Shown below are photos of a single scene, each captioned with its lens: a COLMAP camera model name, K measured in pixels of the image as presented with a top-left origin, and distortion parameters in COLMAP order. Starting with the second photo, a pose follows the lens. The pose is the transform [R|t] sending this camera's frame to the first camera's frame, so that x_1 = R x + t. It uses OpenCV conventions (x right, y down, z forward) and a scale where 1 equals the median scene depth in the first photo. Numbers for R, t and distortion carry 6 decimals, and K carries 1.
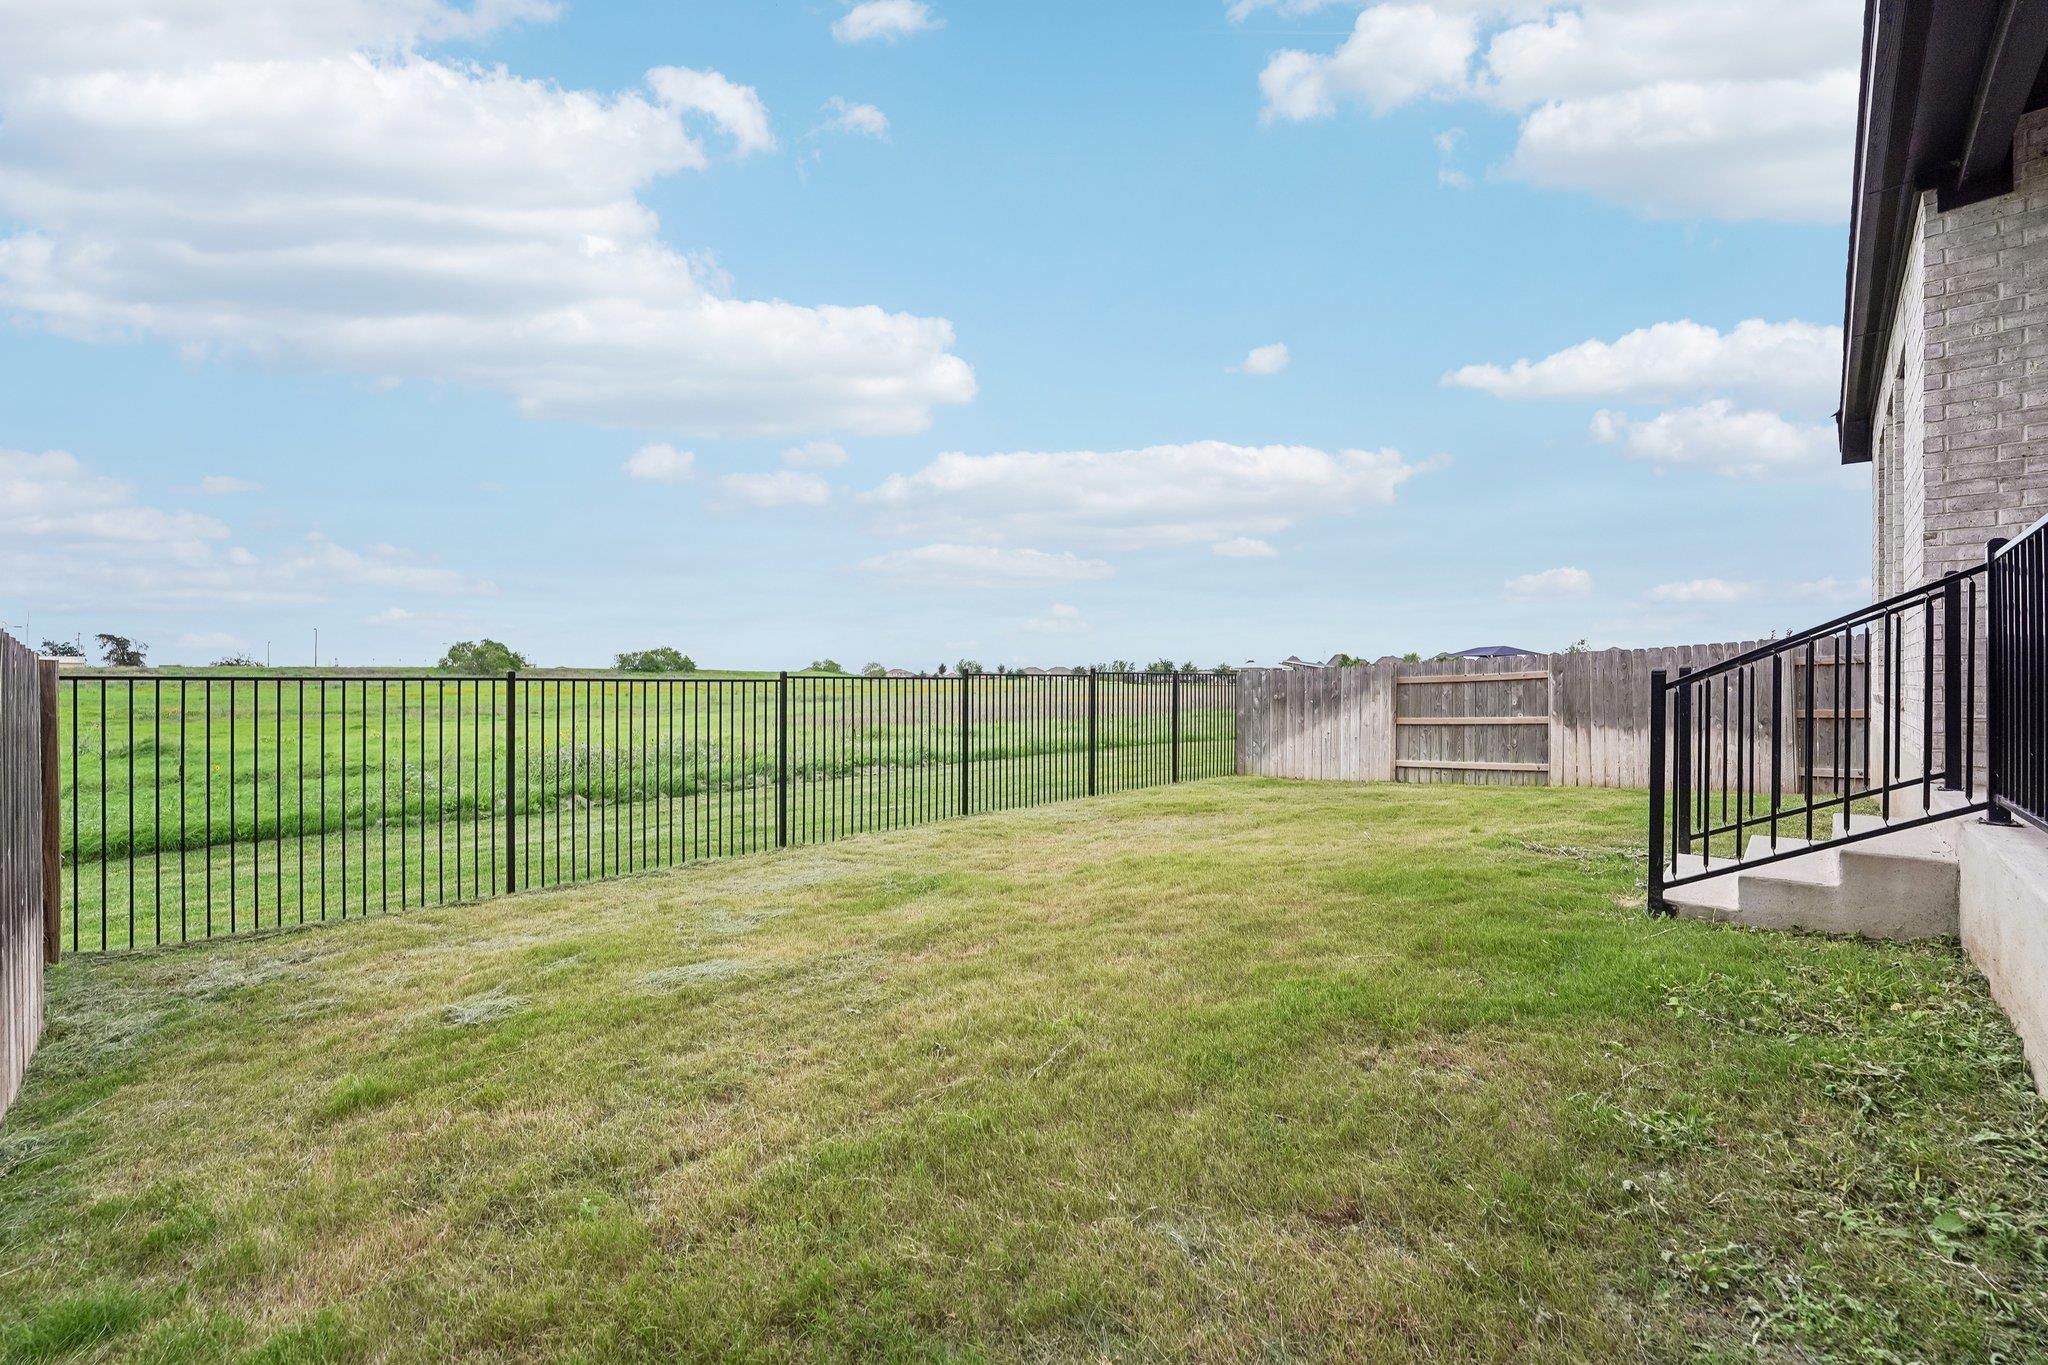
lens RADIAL K [[829.0, 0, 1018.1], [0, 829.0, 678.4], [0, 0, 1]] dist [-0.015760, 0.004652]
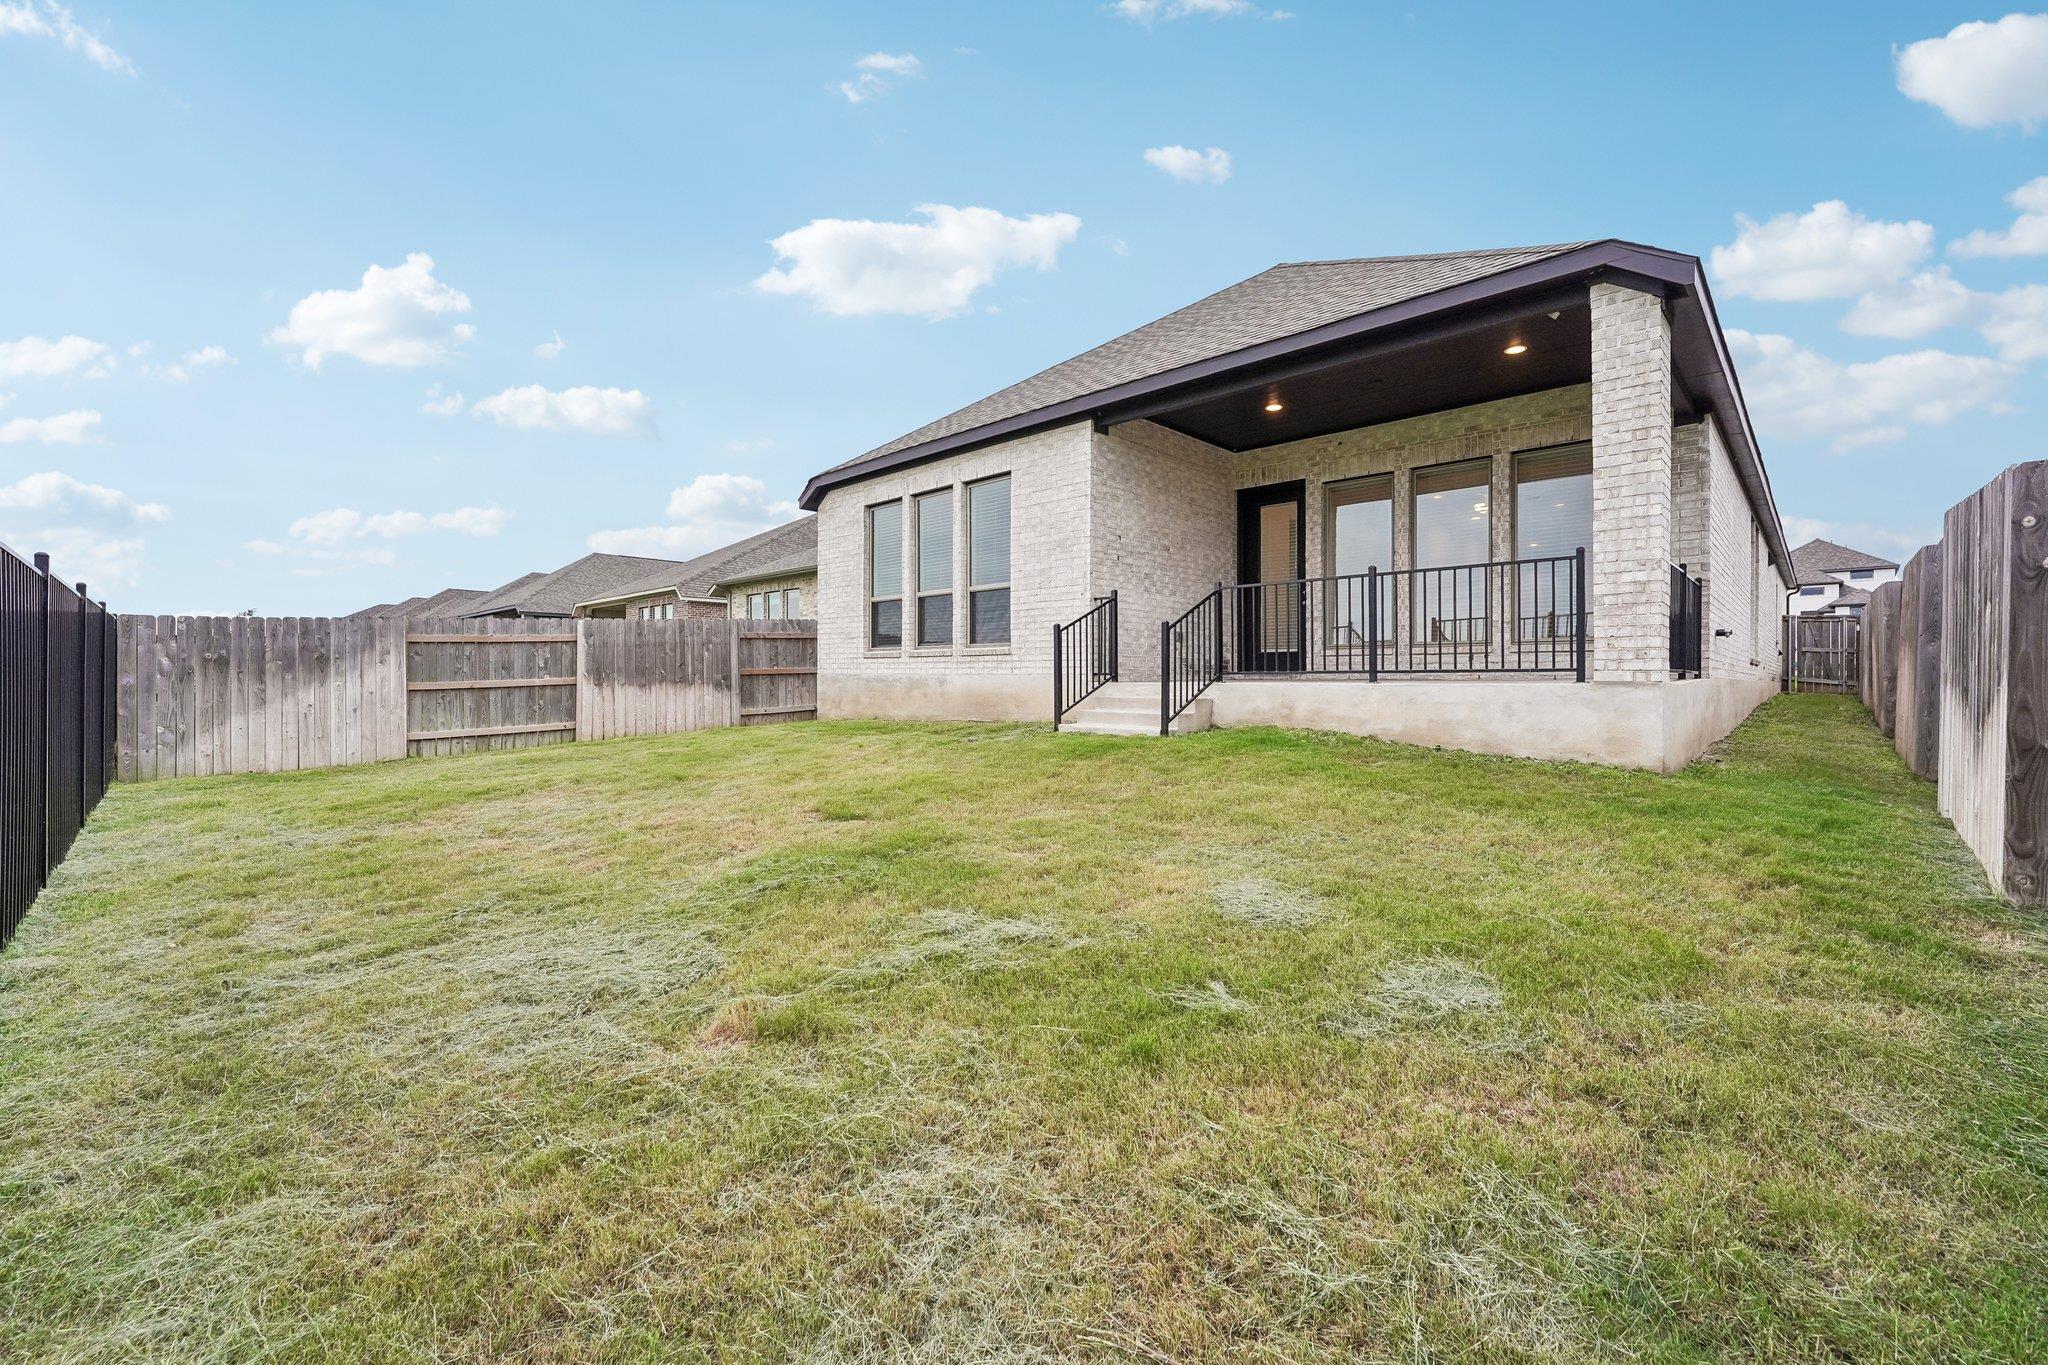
lens RADIAL K [[829.0, 0, 1018.1], [0, 829.0, 678.4], [0, 0, 1]] dist [-0.015760, 0.004652]
pose [[0.011808, 0.000167, 0.999930, -0.383343], [-0.007462, 0.999972, -0.000079, 0.039811], [-0.999902, -0.007461, 0.011809, 0.378309]]
